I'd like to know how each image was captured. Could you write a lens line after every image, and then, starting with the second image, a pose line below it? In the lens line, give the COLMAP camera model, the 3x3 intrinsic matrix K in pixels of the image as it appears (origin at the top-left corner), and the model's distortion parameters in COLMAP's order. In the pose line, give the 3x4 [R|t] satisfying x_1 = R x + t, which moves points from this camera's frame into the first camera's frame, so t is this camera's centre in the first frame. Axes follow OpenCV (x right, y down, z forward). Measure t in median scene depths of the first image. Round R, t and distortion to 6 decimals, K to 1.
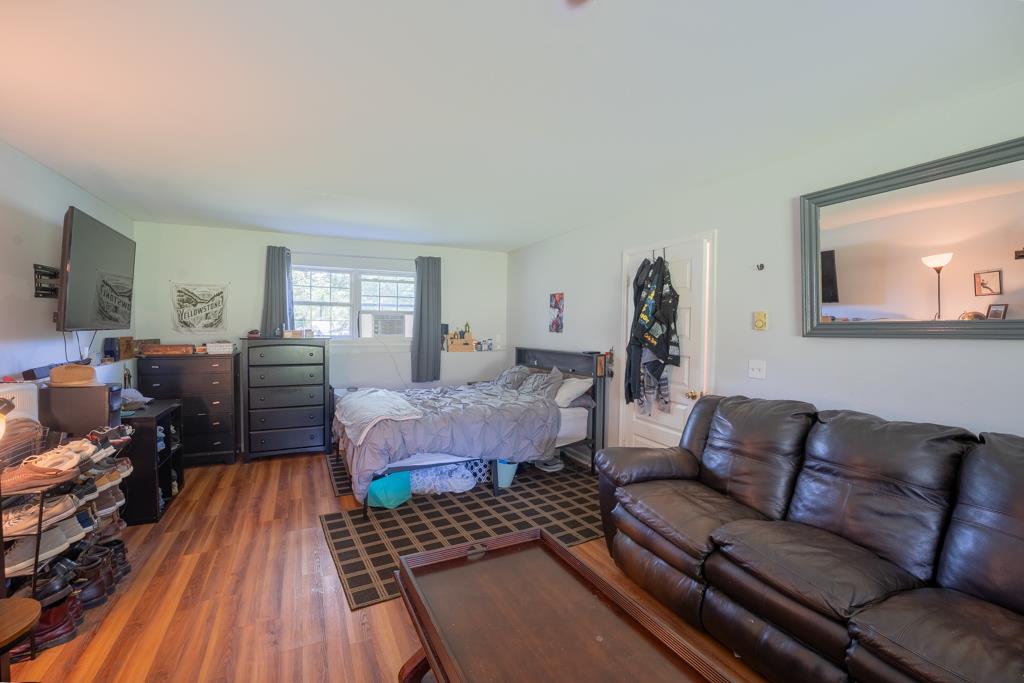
lens RADIAL K [[434.3, 0, 509.8], [0, 434.3, 340.5], [0, 0, 1]] dist [-0.001722, -0.000630]
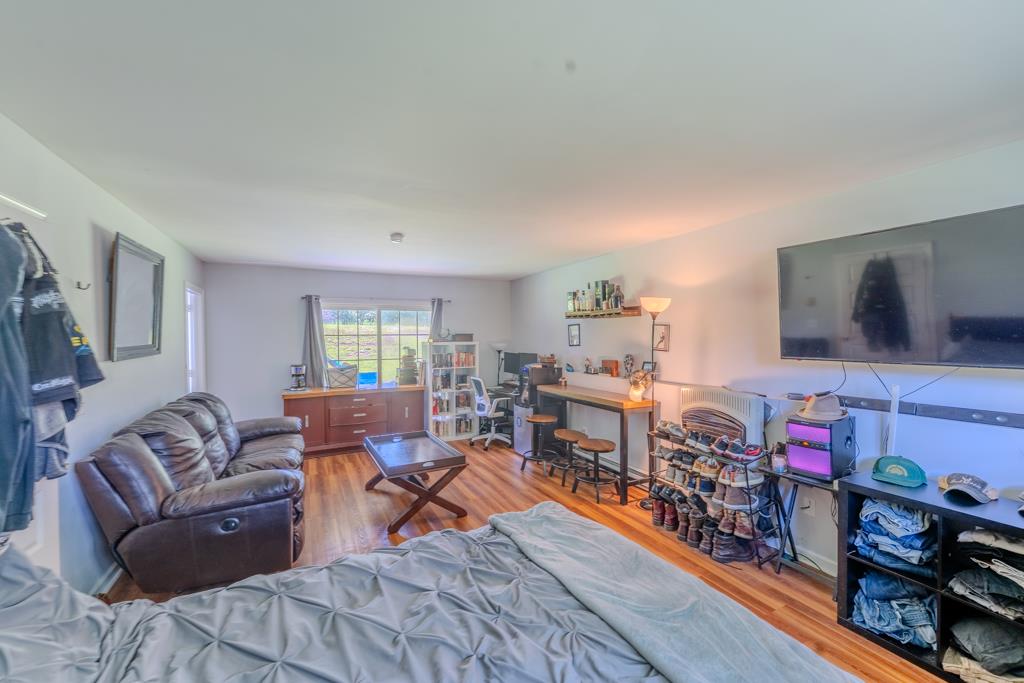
lens RADIAL K [[410.5, 0, 510.2], [0, 410.5, 340.6], [0, 0, 1]] dist [-0.002348, -0.000662]
pose [[-0.997657, -0.004804, -0.068238, -0.153672], [-0.007708, 0.999073, 0.042356, -0.067304], [0.067971, 0.042783, -0.996770, 1.265013]]
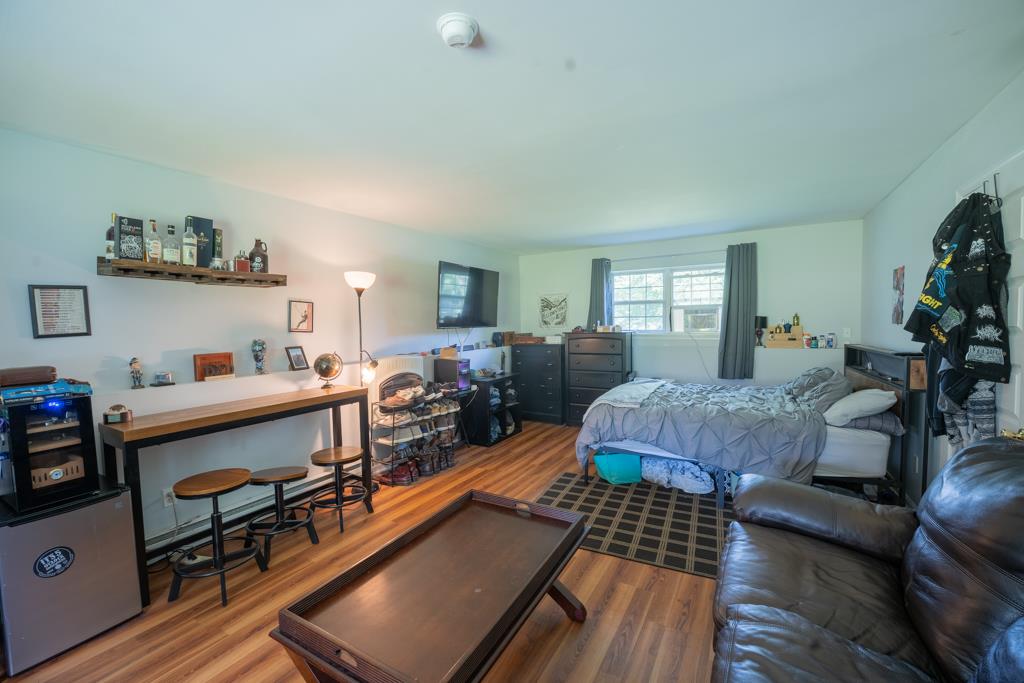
lens RADIAL K [[410.5, 0, 510.2], [0, 410.5, 340.6], [0, 0, 1]] dist [-0.002348, -0.000662]
pose [[0.582385, 0.015700, -0.812761, 0.361922], [-0.003011, 0.999848, 0.017156, -0.001535], [0.812907, -0.007545, 0.582344, 0.139565]]
